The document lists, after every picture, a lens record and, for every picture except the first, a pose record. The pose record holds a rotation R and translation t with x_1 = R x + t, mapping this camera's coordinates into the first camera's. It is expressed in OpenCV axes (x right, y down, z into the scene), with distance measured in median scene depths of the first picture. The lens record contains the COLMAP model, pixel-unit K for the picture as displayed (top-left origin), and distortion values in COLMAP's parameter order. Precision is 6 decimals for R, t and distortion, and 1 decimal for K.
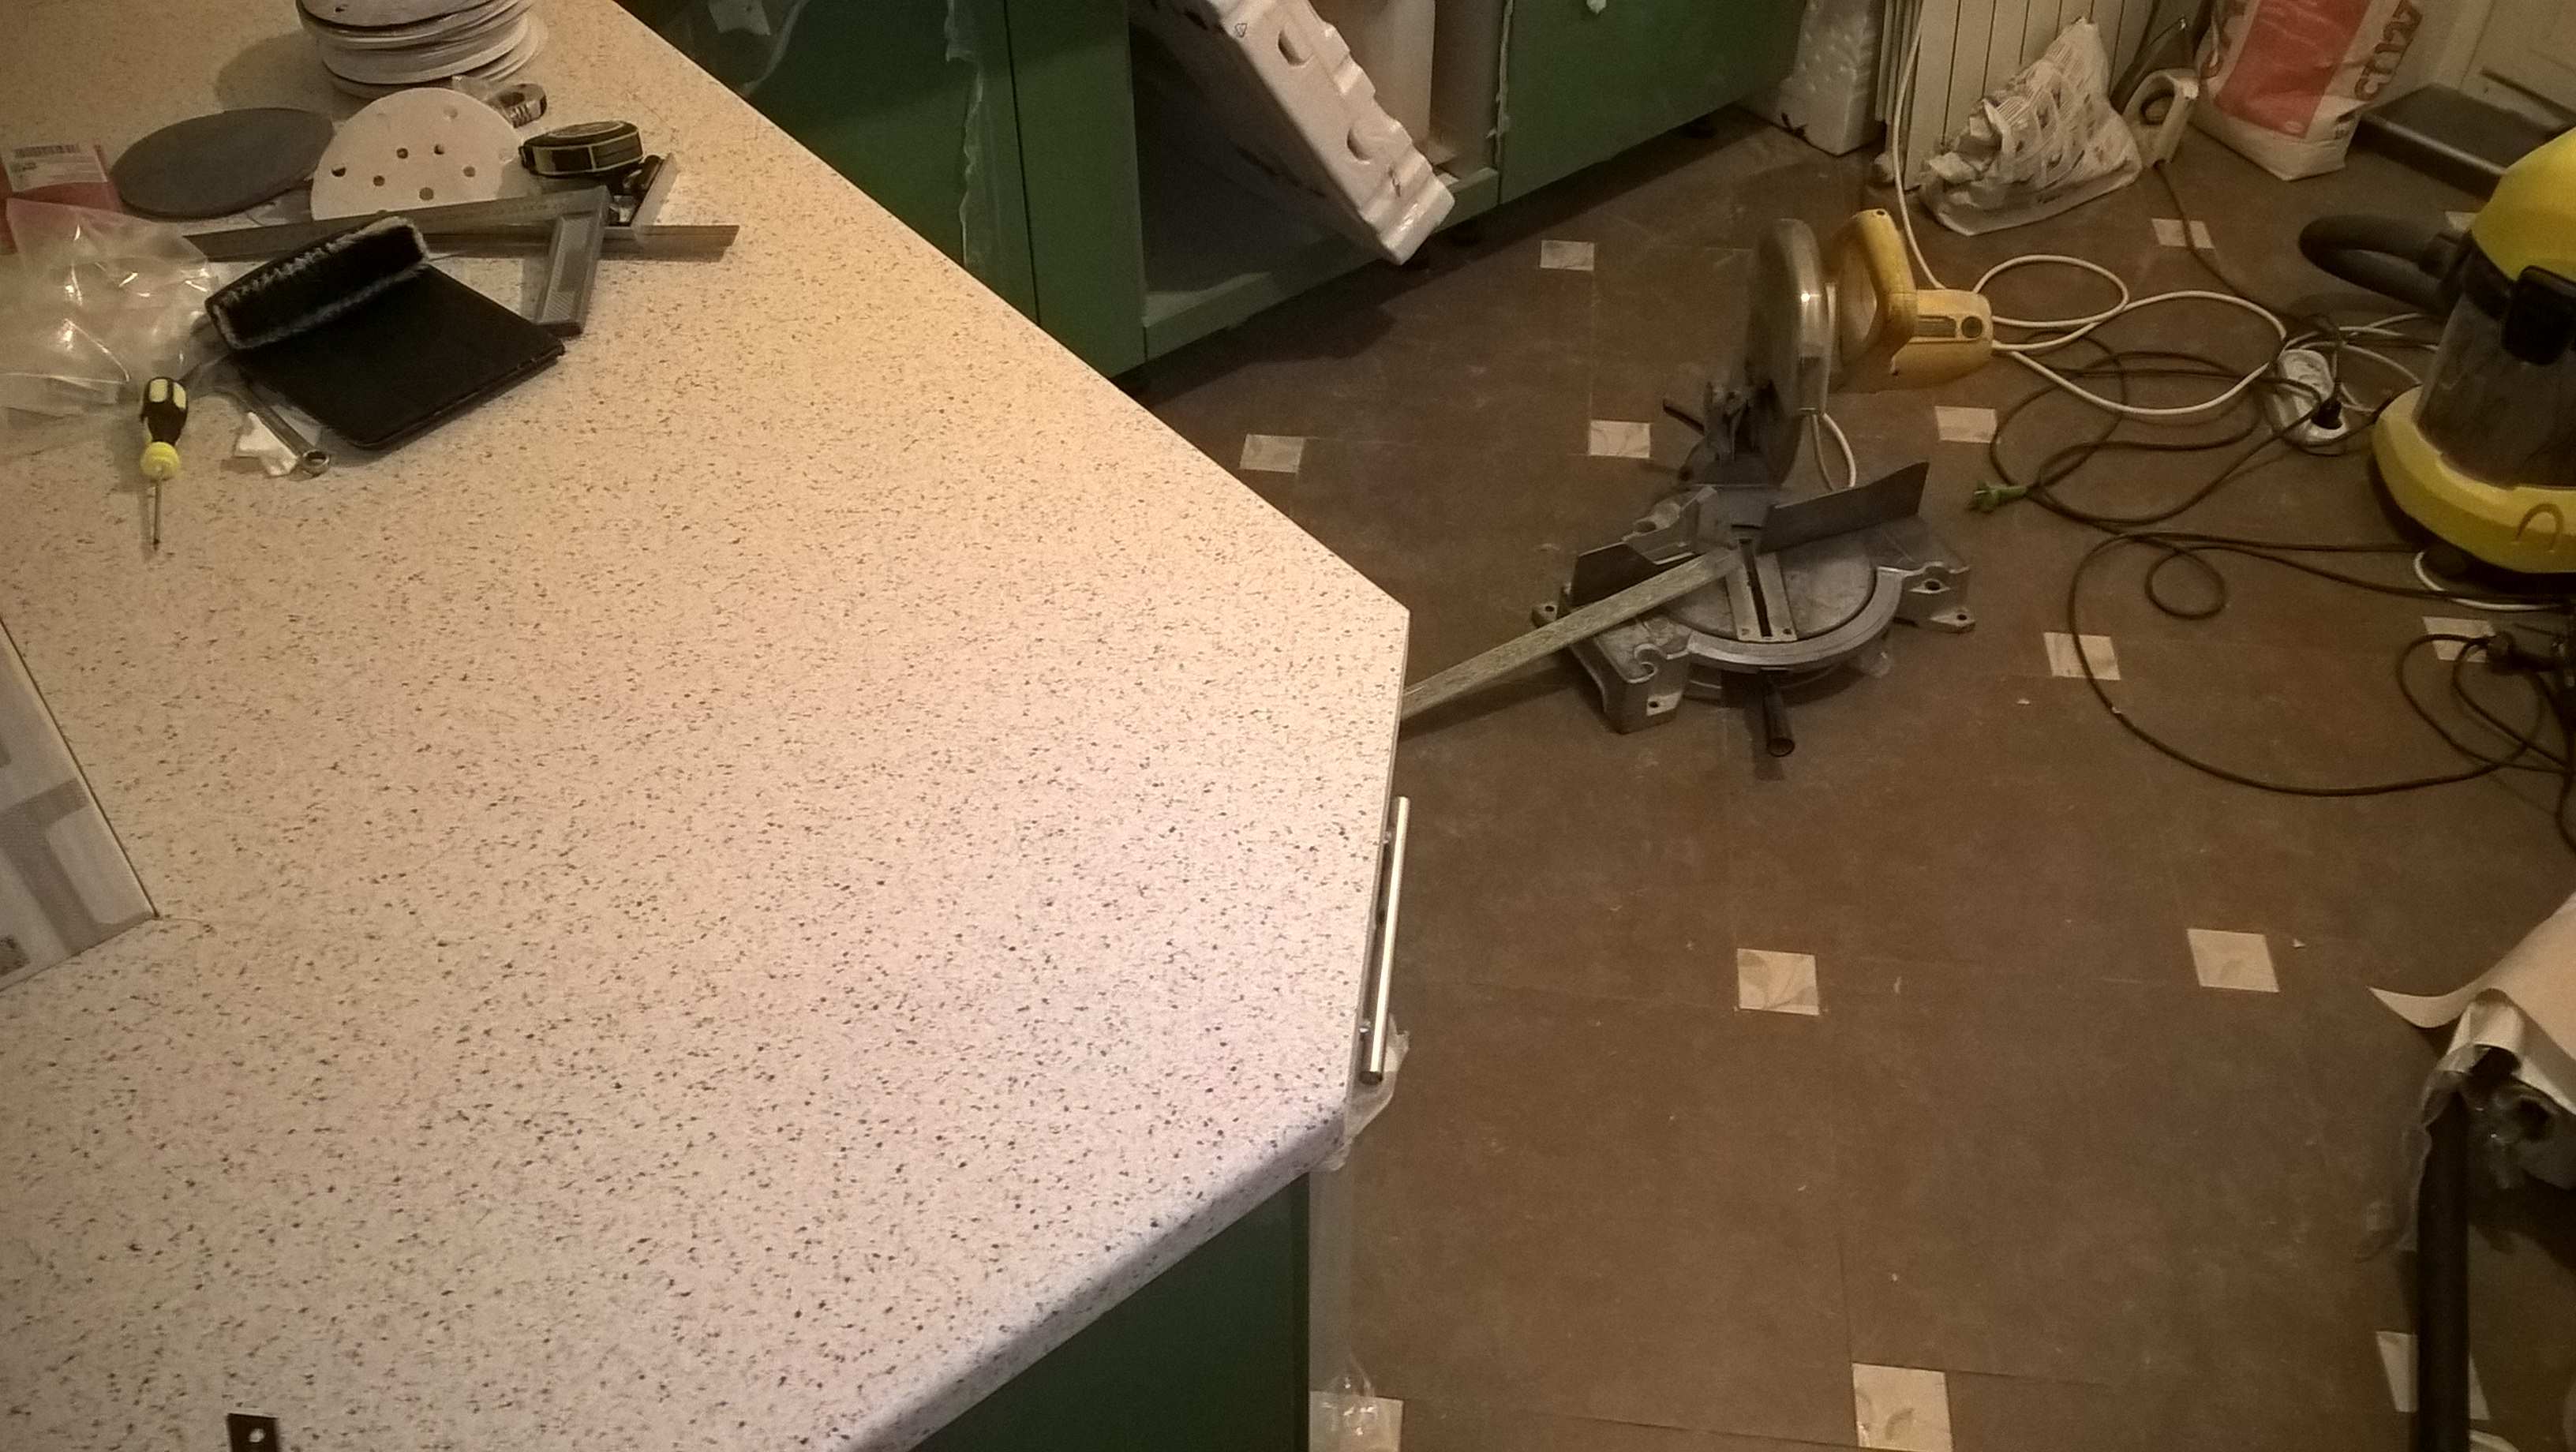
lens RADIAL K [[2094.0, 0, 1288.0], [0, 2094.0, 726.0], [0, 0, 1]] dist [0.079188, -0.190197]
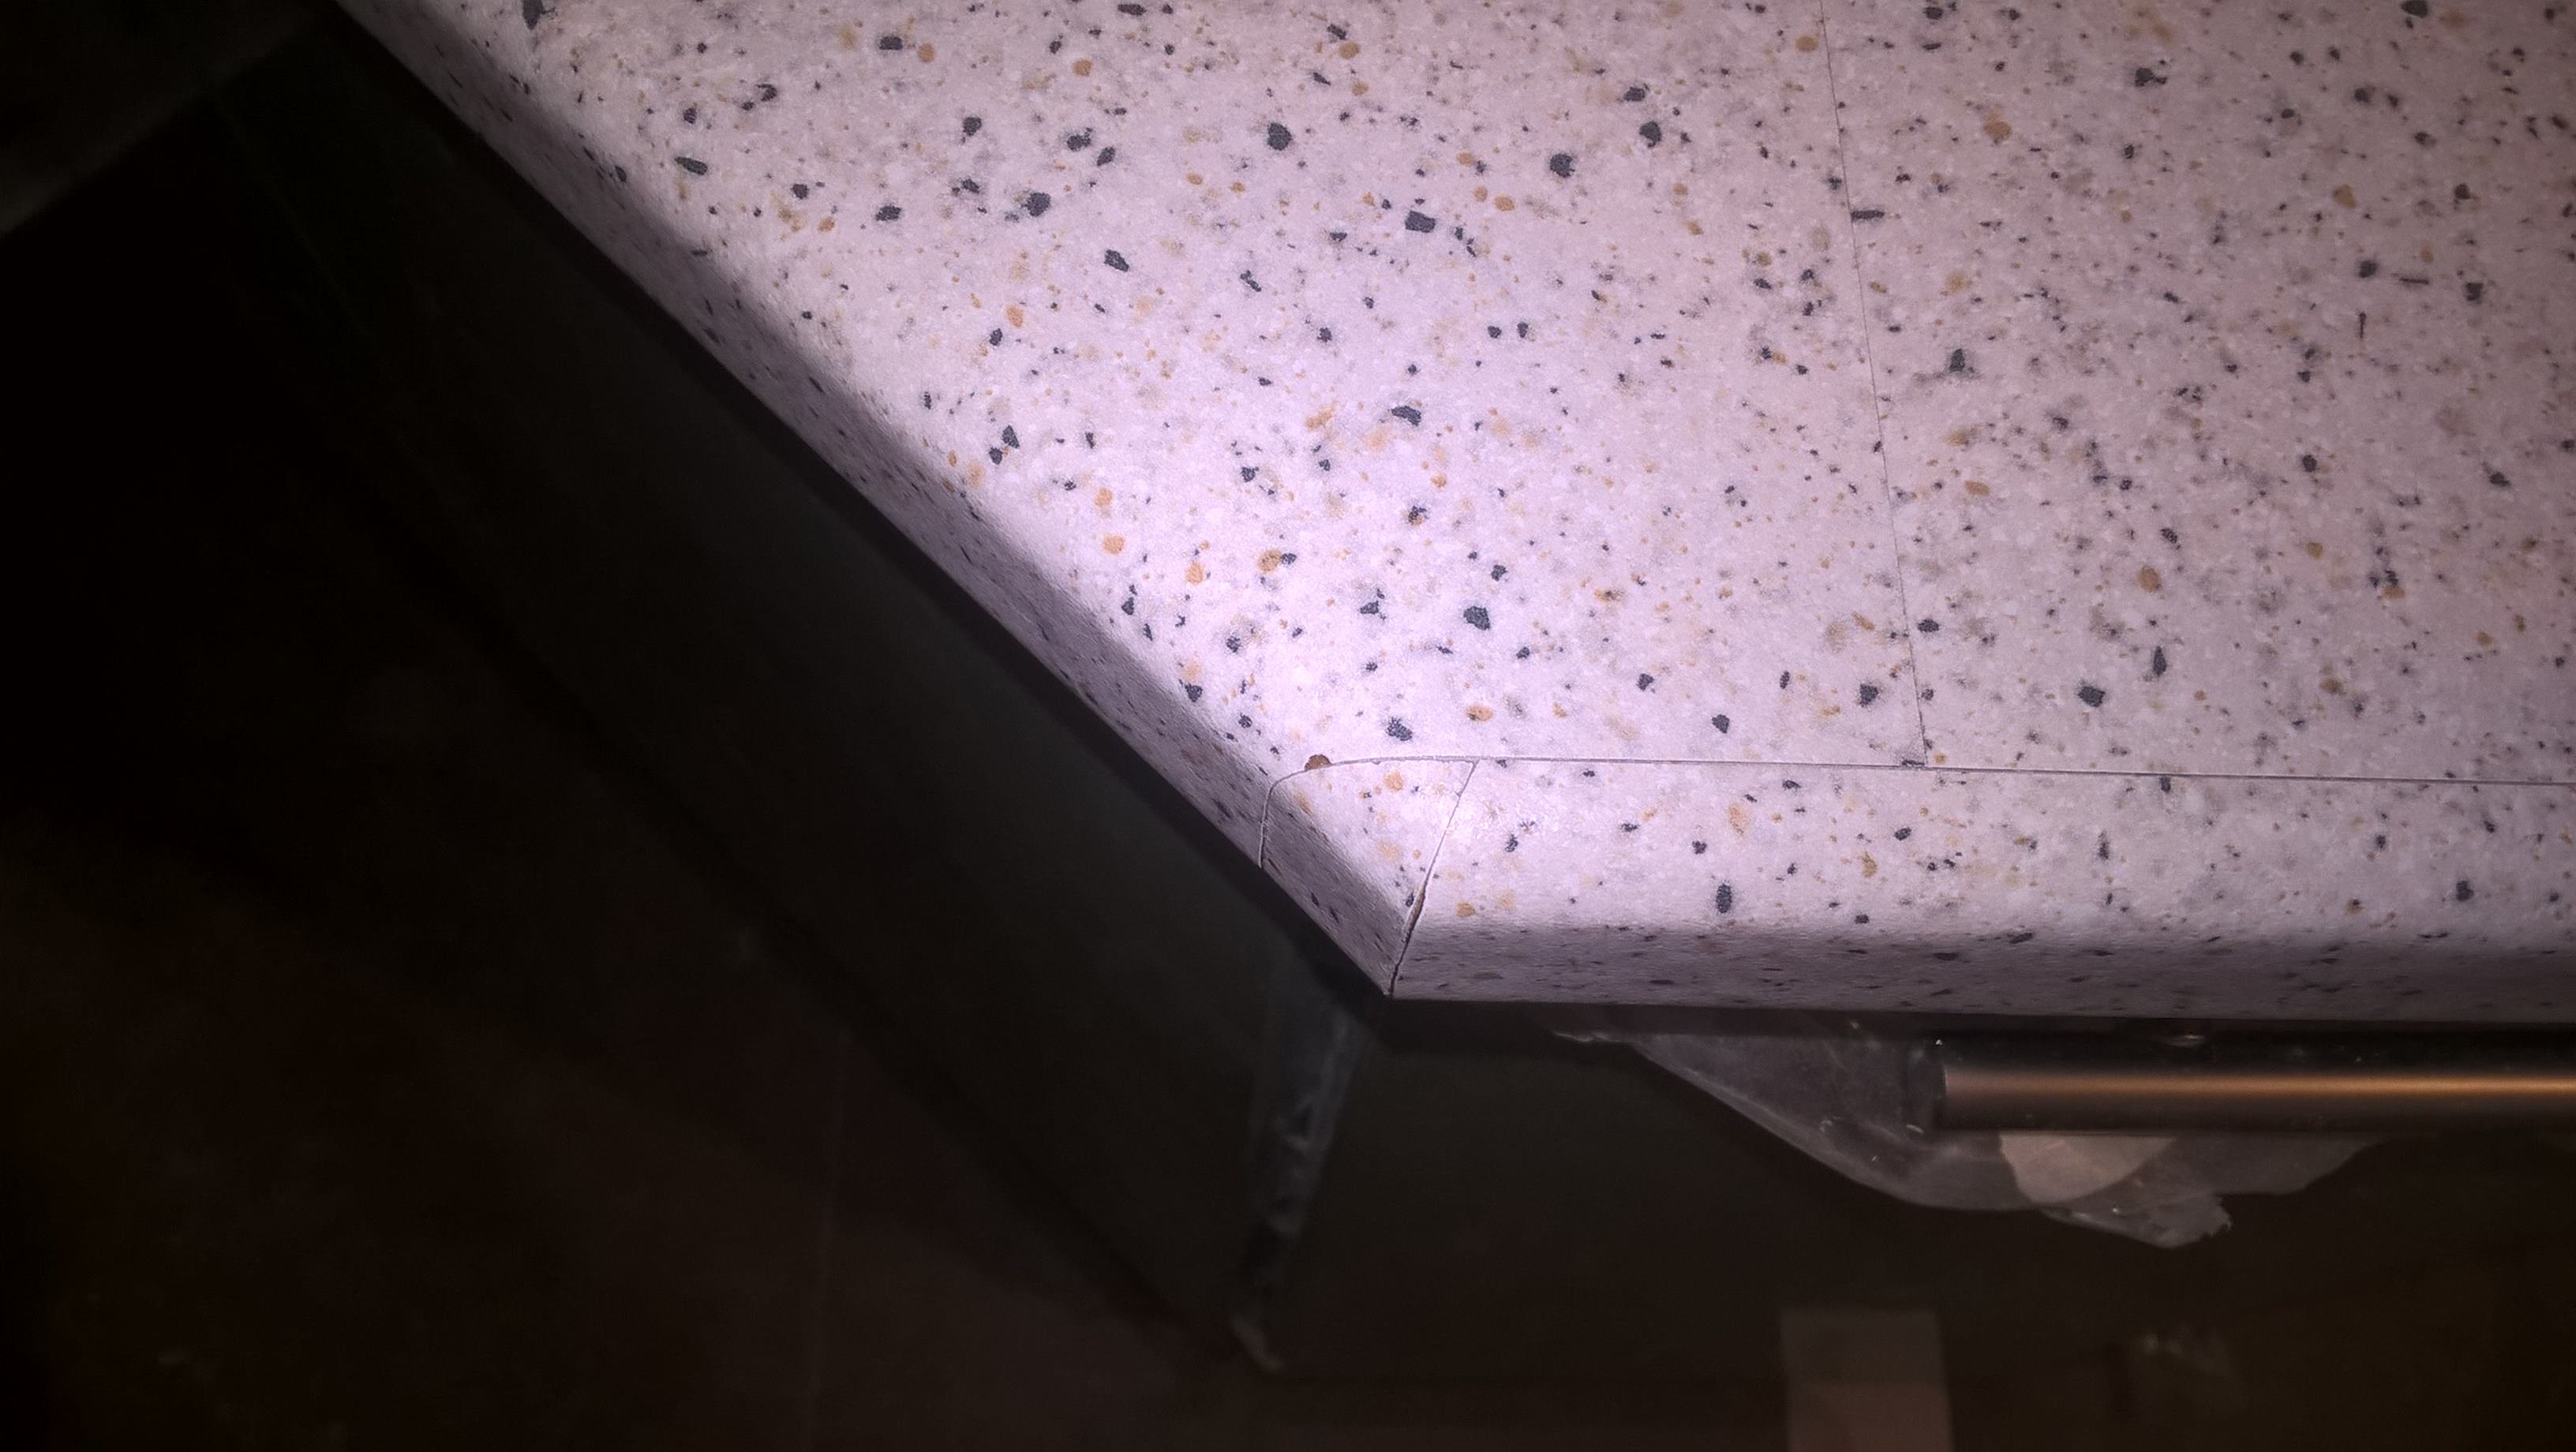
lens RADIAL K [[2094.0, 0, 1288.0], [0, 2094.0, 726.0], [0, 0, 1]] dist [0.079188, -0.190197]
pose [[0.115723, 0.925192, -0.361426, 0.081164], [-0.713555, 0.330561, 0.617713, 0.057778], [0.690976, 0.186413, 0.698429, 0.775382]]
